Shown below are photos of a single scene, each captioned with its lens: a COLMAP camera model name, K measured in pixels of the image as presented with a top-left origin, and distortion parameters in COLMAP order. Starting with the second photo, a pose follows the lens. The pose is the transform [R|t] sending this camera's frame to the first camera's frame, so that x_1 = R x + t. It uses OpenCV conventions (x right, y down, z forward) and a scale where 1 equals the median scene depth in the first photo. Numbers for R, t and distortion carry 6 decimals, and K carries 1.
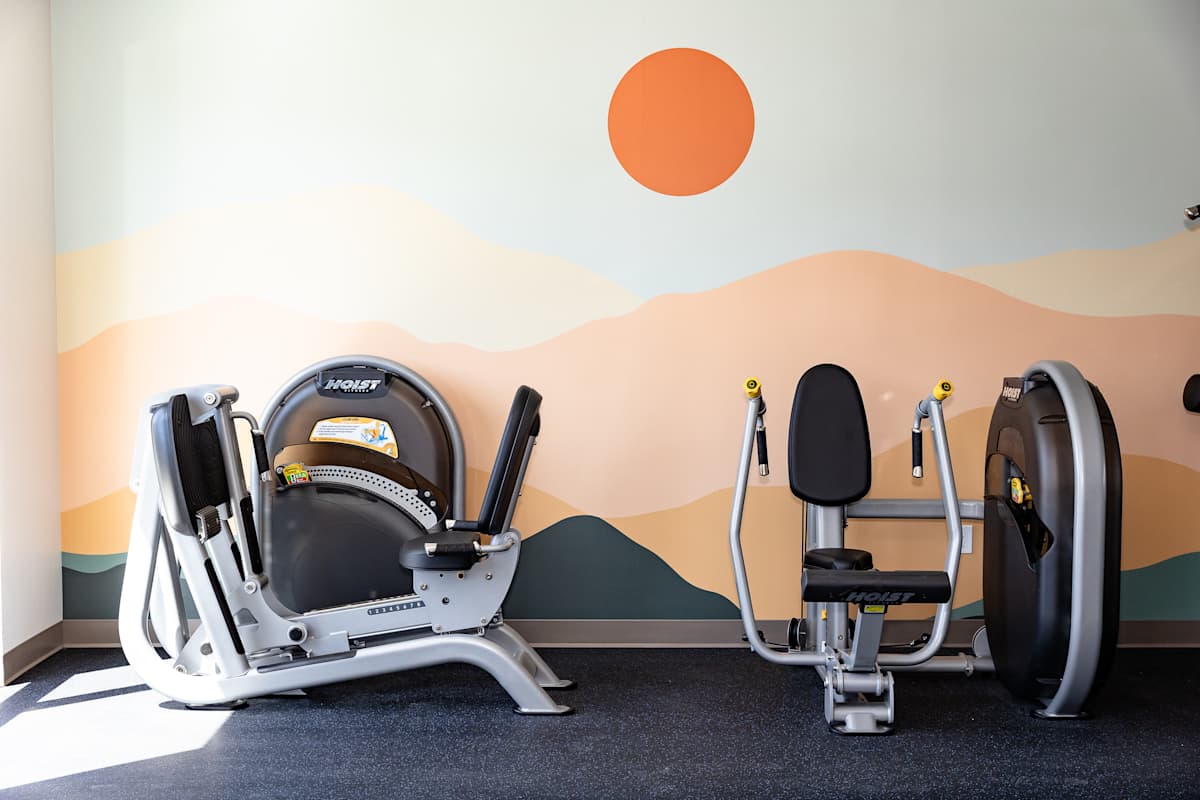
lens RADIAL K [[1438.5, 0, 600.0], [0, 1438.5, 400.0], [0, 0, 1]] dist [0.003405, 0.008865]
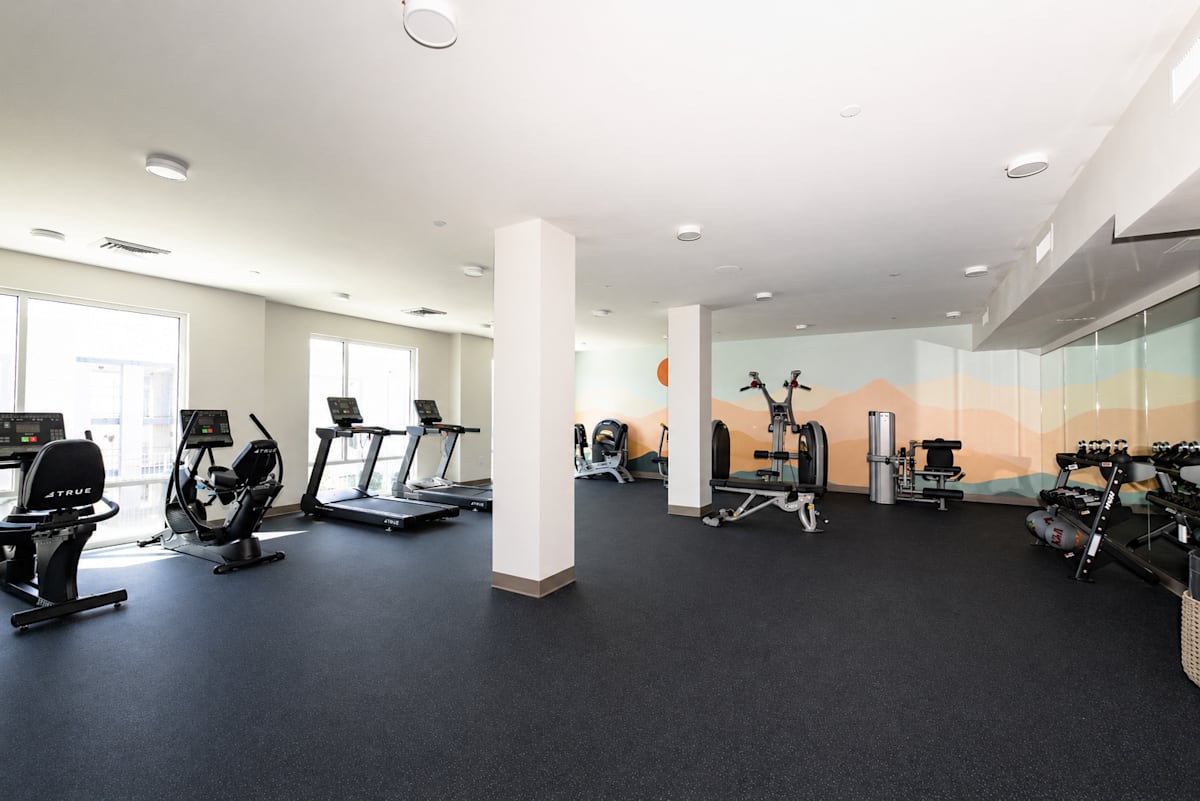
lens RADIAL K [[512.5, 0, 605.6], [0, 512.5, 405.0], [0, 0, 1]] dist [-0.000655, -0.000206]
pose [[0.852117, -0.010420, -0.523247, 0.893294], [-0.030068, 0.997176, -0.068824, 0.056558], [0.522487, 0.074379, 0.849397, -0.674436]]
